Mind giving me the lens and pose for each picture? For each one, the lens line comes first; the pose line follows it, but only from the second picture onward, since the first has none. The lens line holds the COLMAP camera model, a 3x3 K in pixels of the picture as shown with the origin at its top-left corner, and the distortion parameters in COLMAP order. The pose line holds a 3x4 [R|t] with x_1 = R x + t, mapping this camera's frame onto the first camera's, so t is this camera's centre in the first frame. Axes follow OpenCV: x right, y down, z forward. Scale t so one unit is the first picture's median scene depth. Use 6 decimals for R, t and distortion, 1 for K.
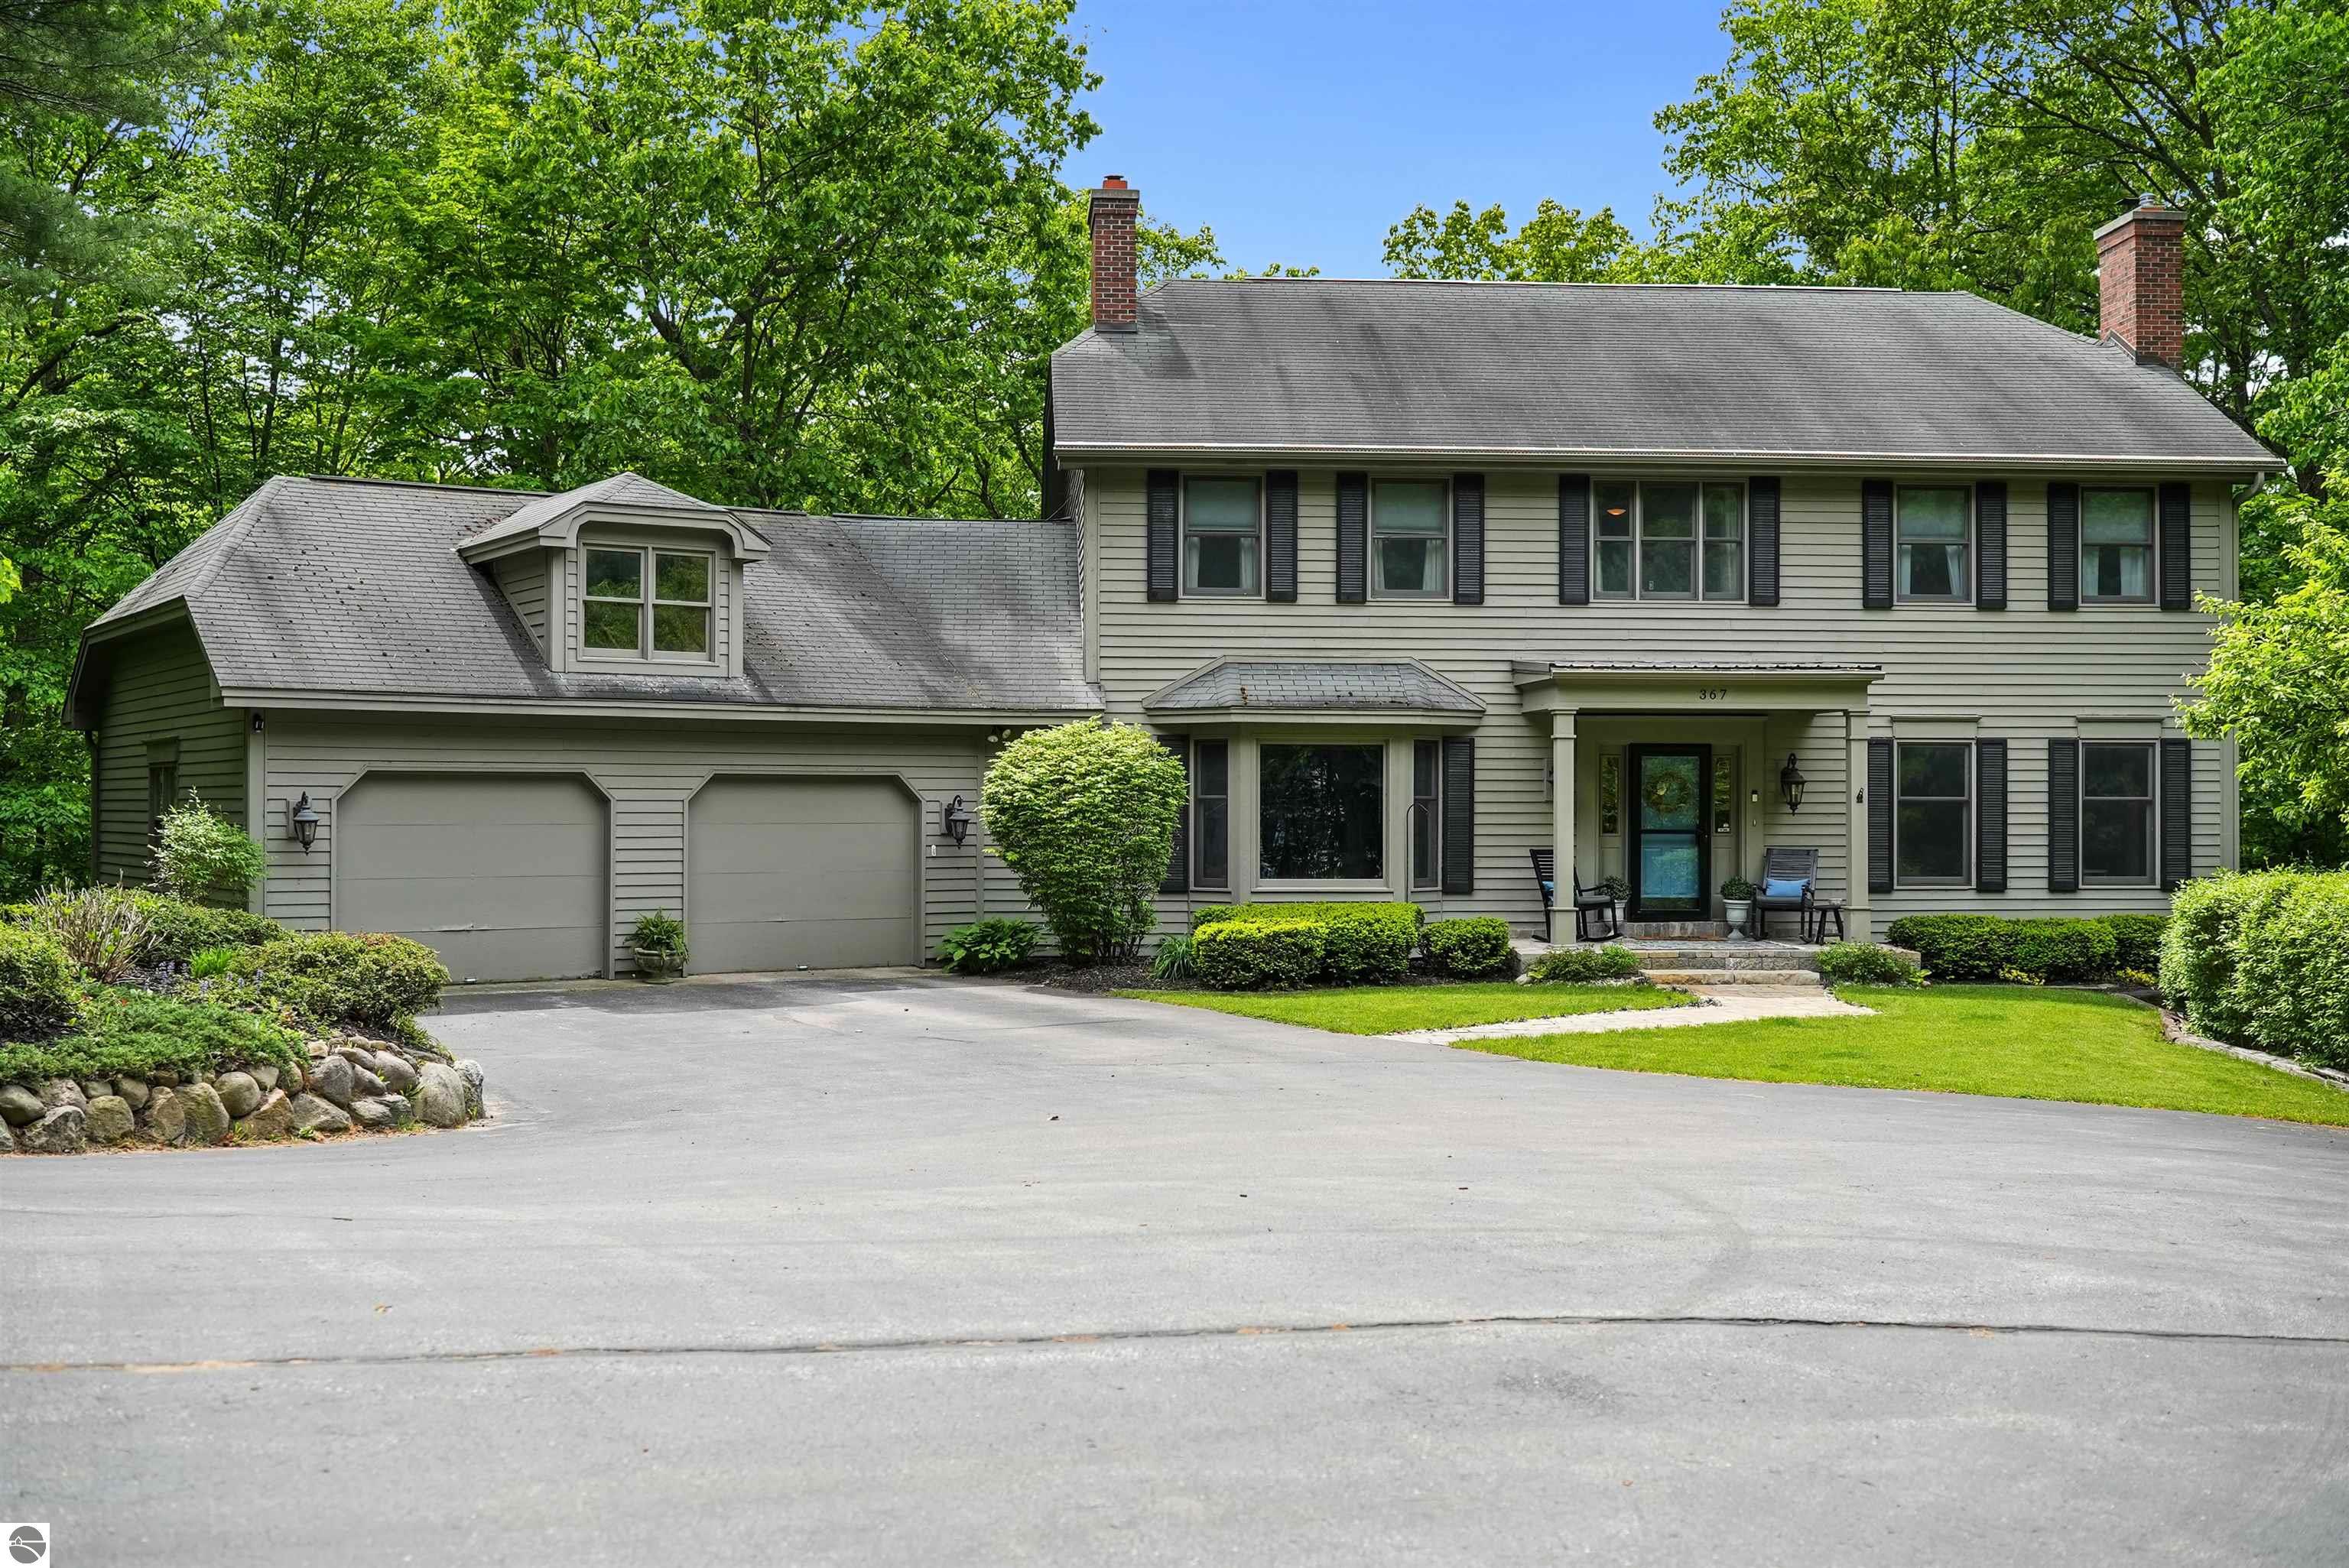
lens RADIAL K [[2401.5, 0, 1174.5], [0, 2401.5, 784.0], [0, 0, 1]] dist [0.001281, 0.007527]
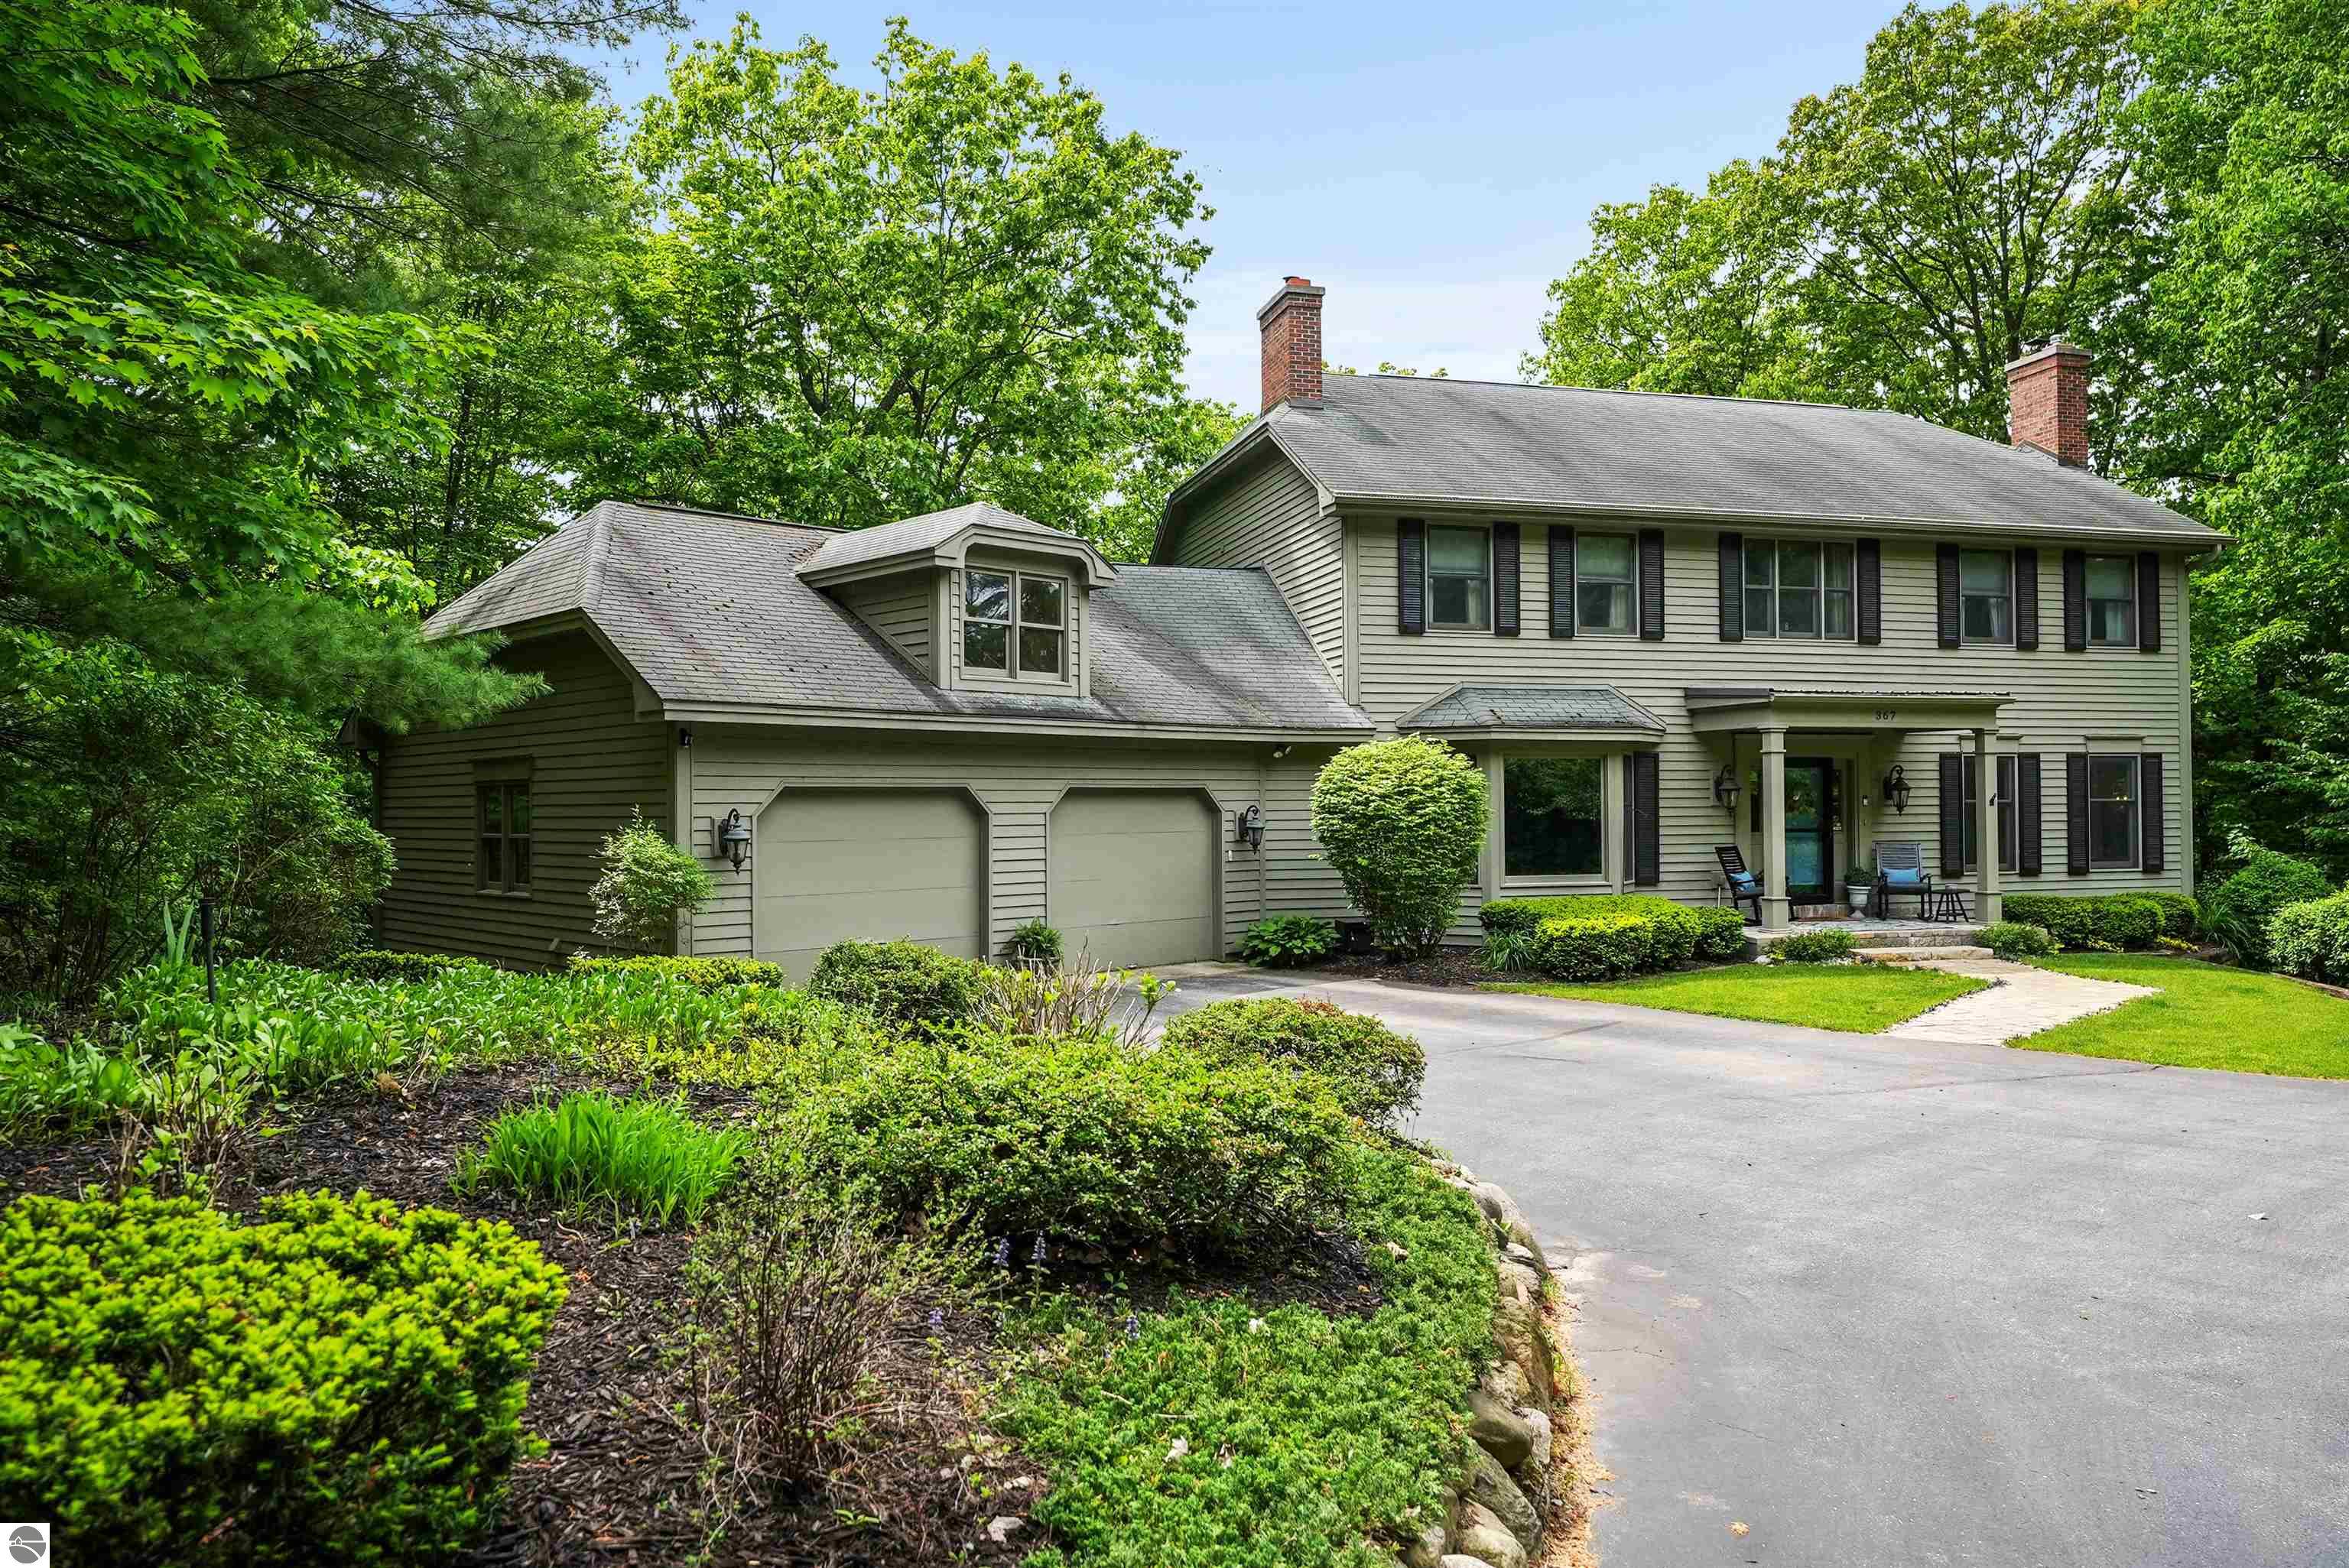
lens RADIAL K [[1581.0, 0, 1174.5], [0, 1581.0, 784.0], [0, 0, 1]] dist [0.002690, 0.000117]
pose [[0.981322, -0.005789, 0.192286, -0.263929], [0.006637, 0.999971, -0.003765, -0.002688], [-0.192259, 0.004971, 0.981332, 0.287543]]
